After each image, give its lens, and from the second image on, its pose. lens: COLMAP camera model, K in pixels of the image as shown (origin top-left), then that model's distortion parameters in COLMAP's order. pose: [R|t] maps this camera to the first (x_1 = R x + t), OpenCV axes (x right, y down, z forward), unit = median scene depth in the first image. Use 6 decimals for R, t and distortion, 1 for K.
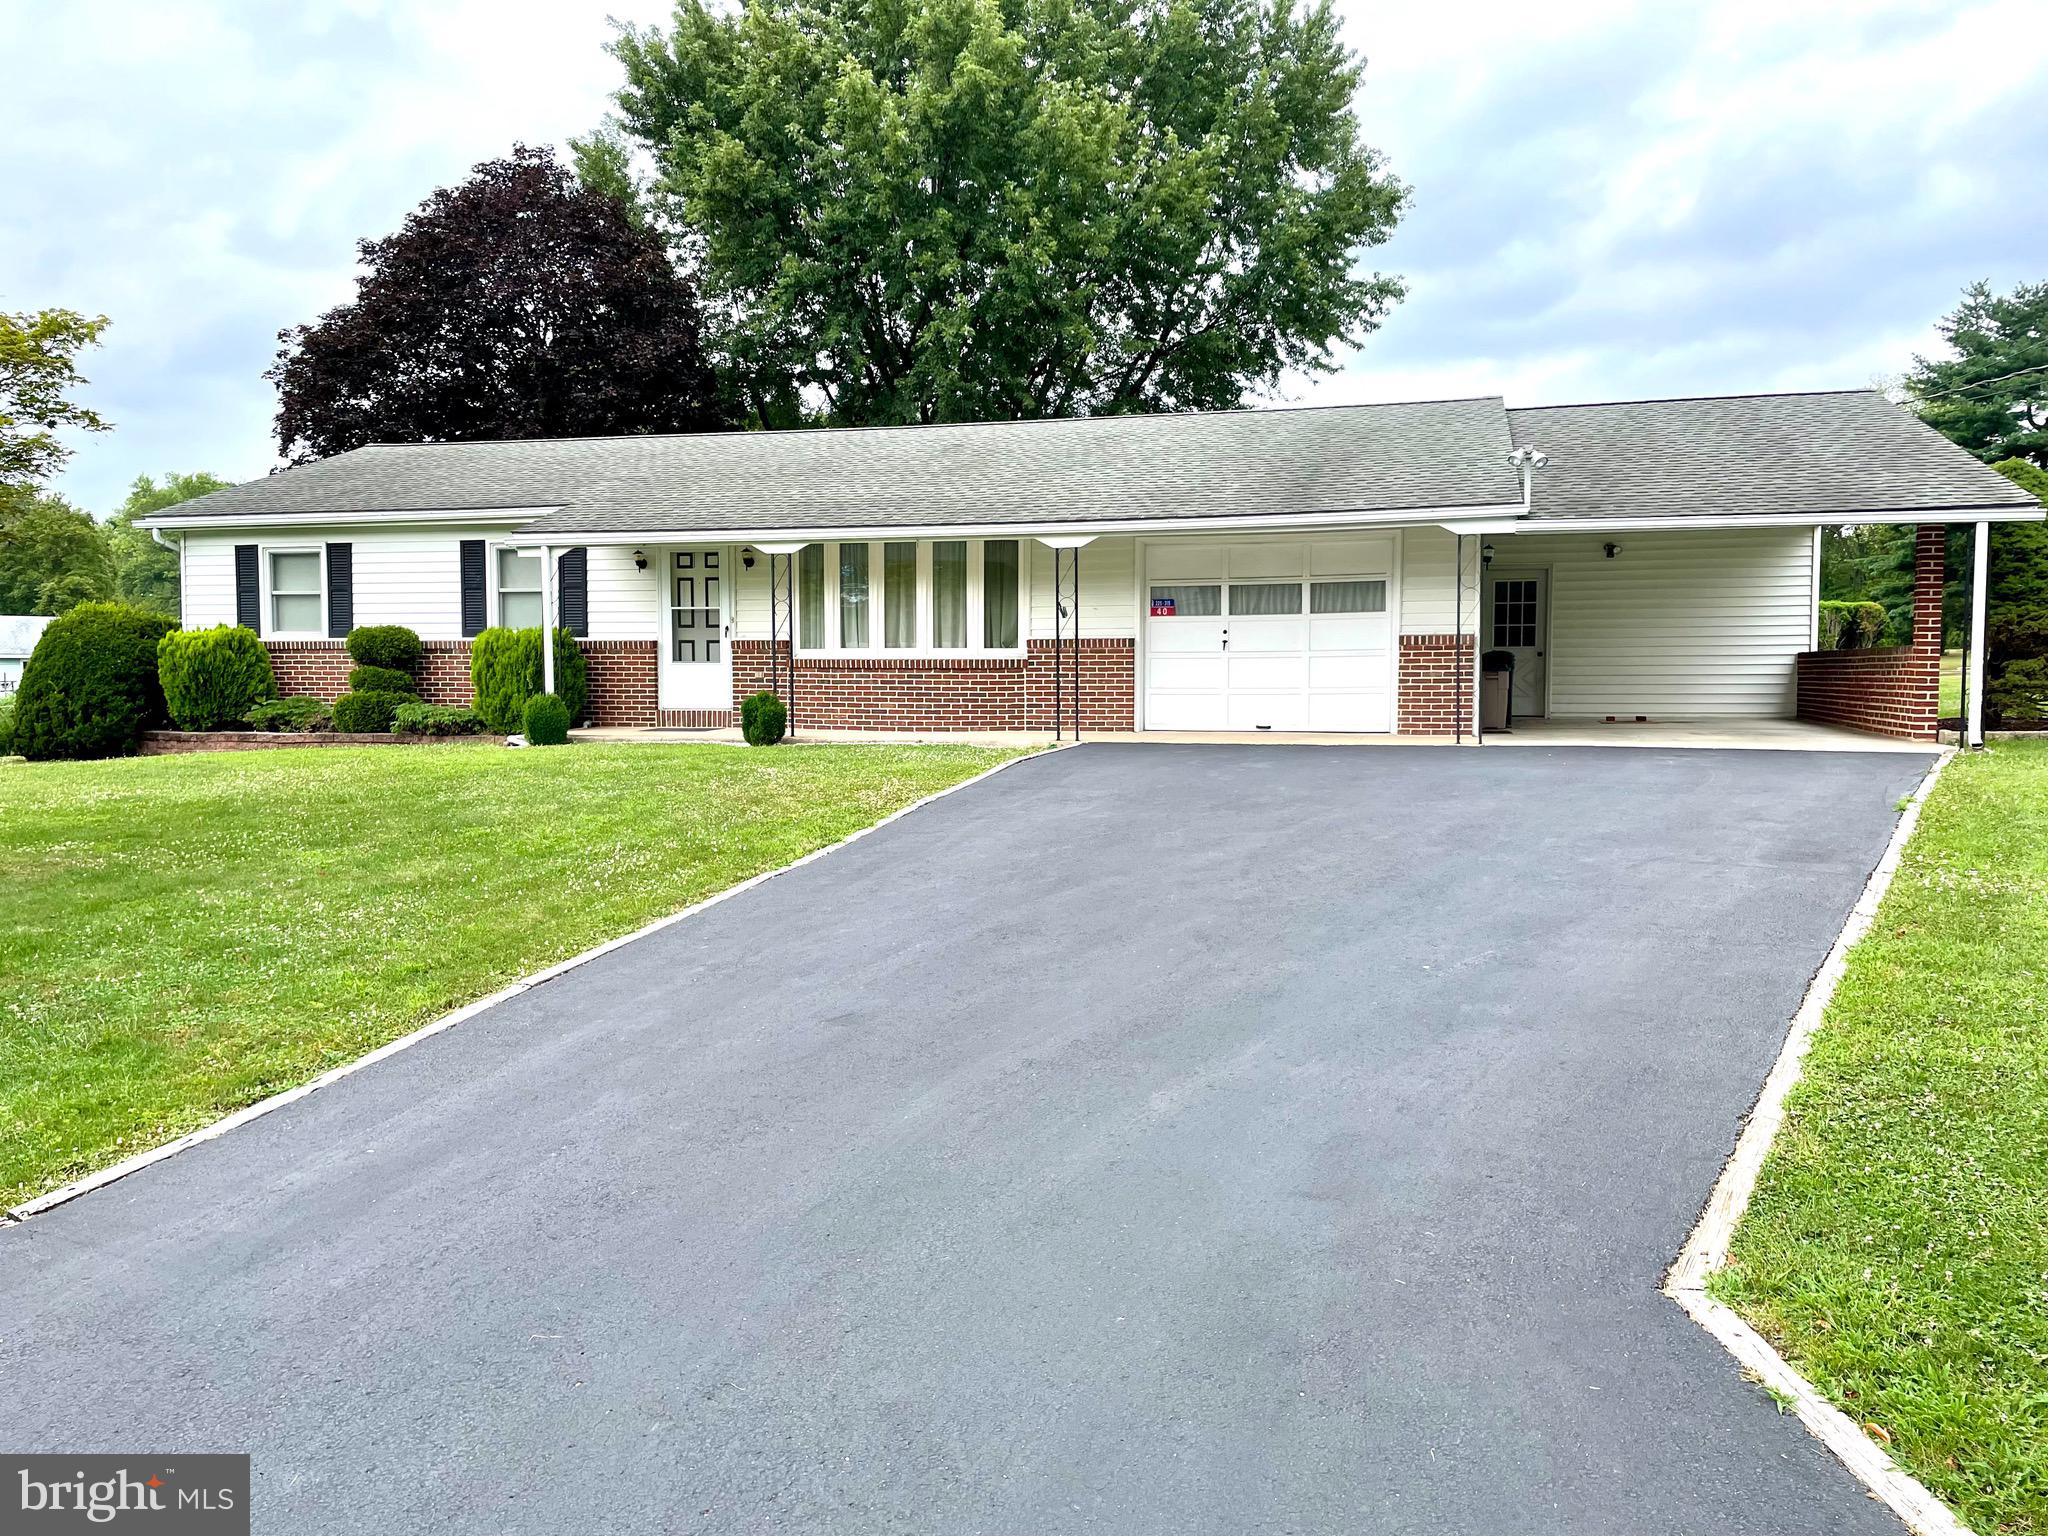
lens RADIAL K [[1565.0, 0, 989.1], [0, 1565.0, 812.7], [0, 0, 1]] dist [0.082585, -0.102402]
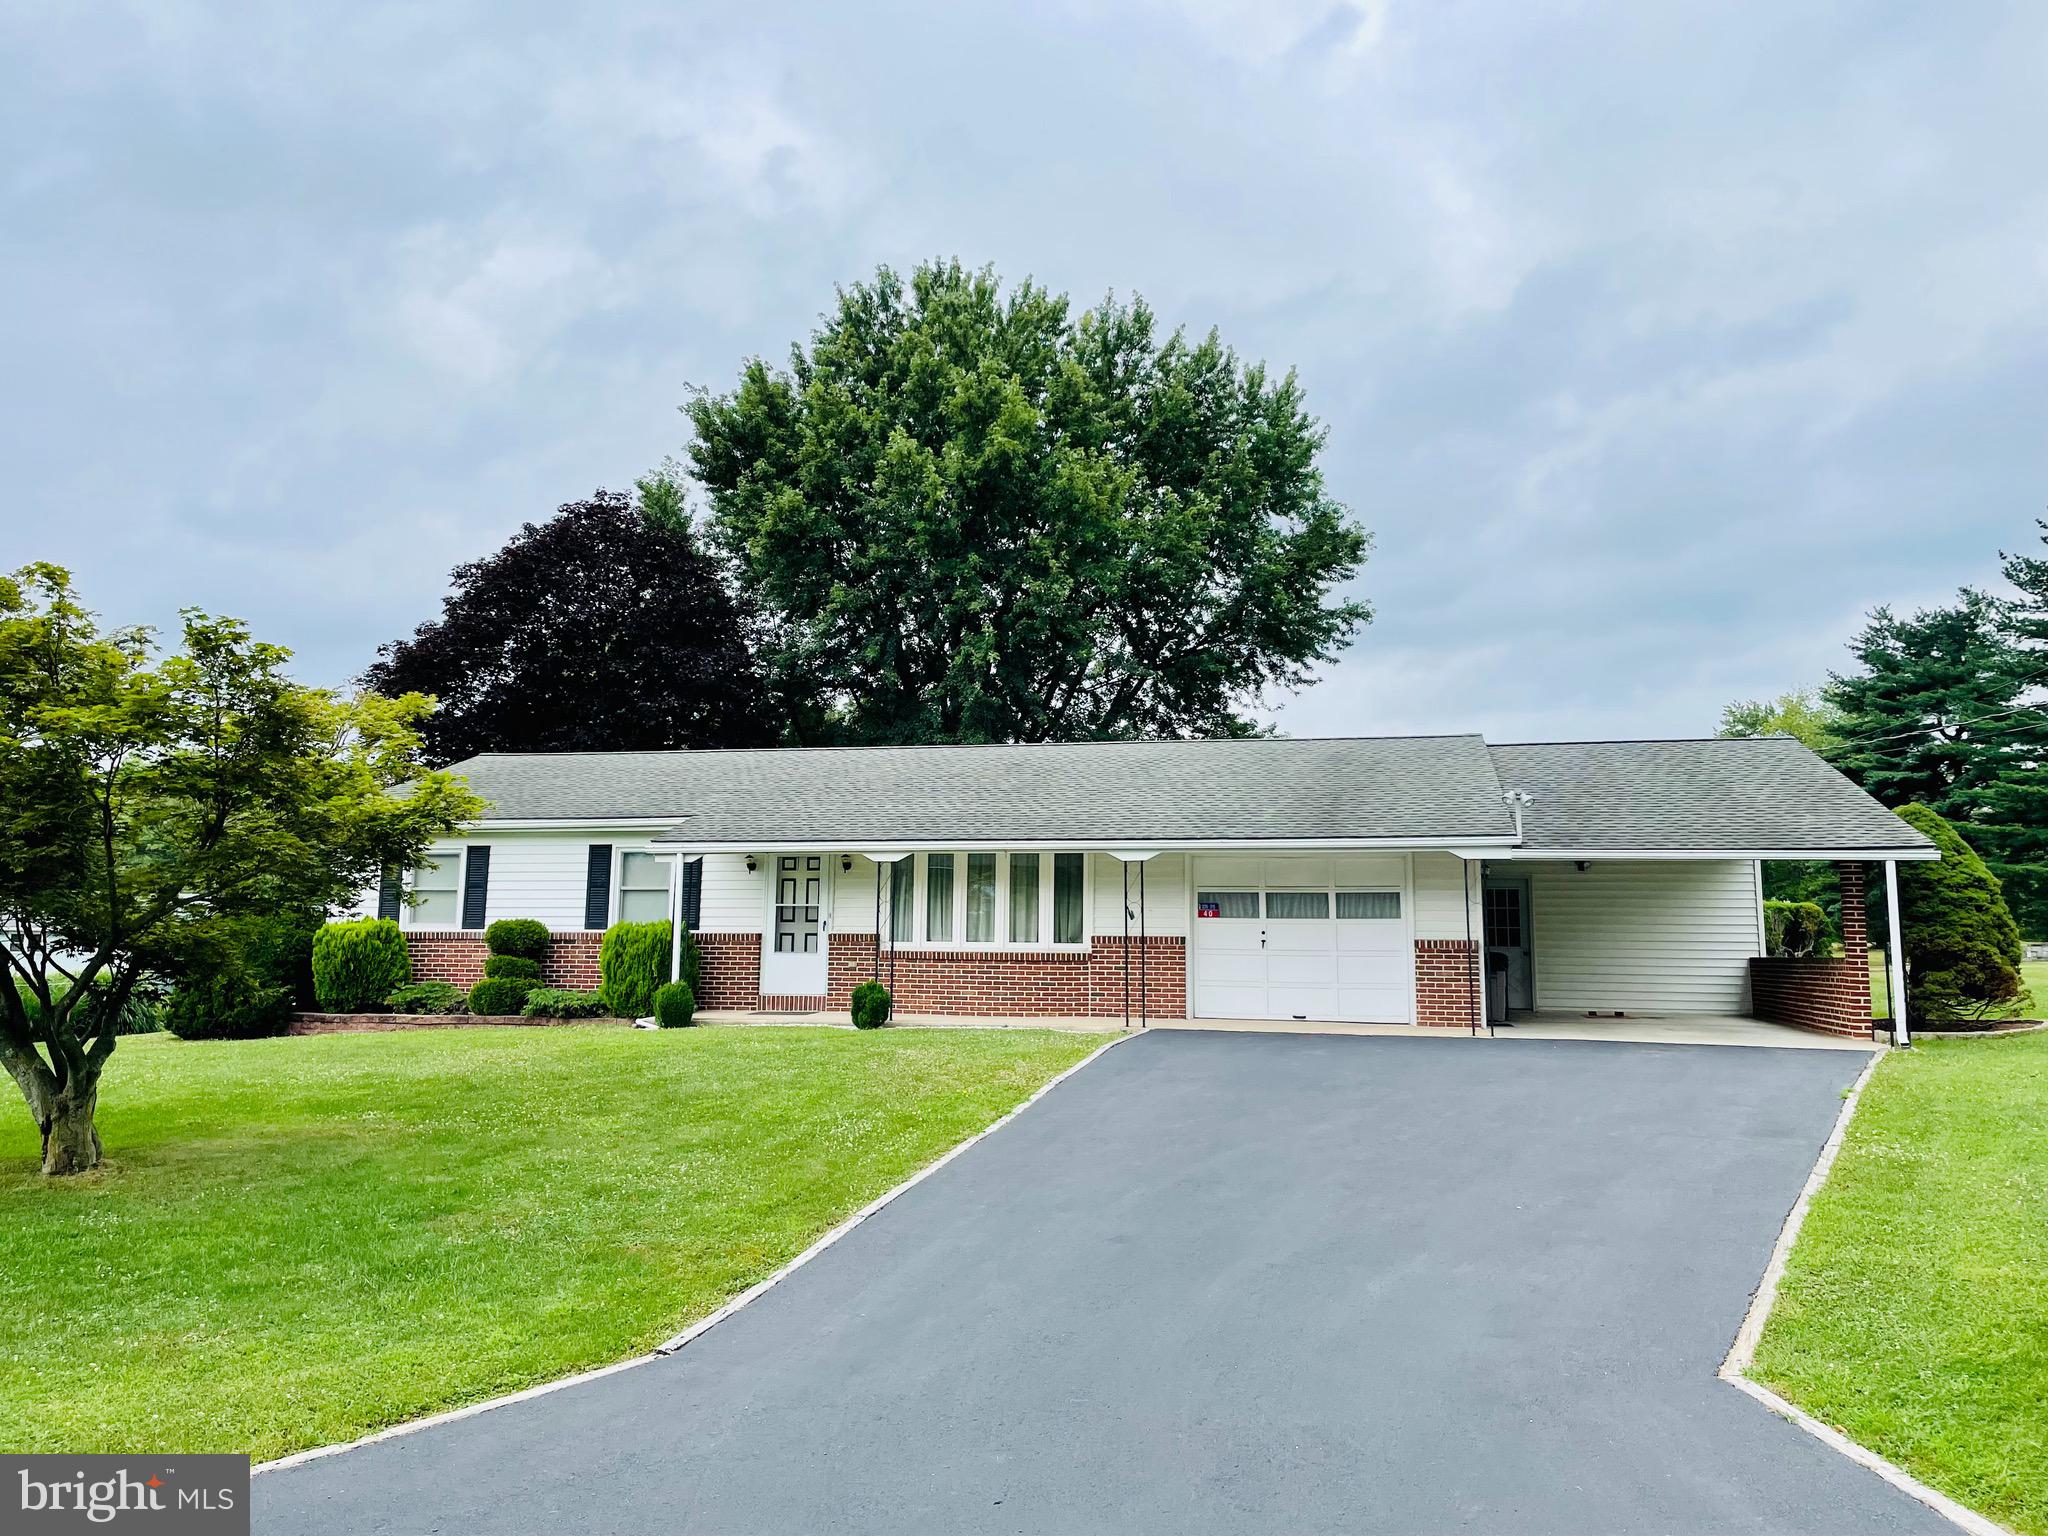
lens RADIAL K [[1565.0, 0, 1009.8], [0, 1565.0, 761.3], [0, 0, 1]] dist [0.082585, -0.102402]
pose [[0.999268, 0.015557, 0.034957, -0.073443], [-0.008024, 0.978502, -0.206083, 0.001072], [-0.037411, 0.205652, 0.977910, -0.141427]]
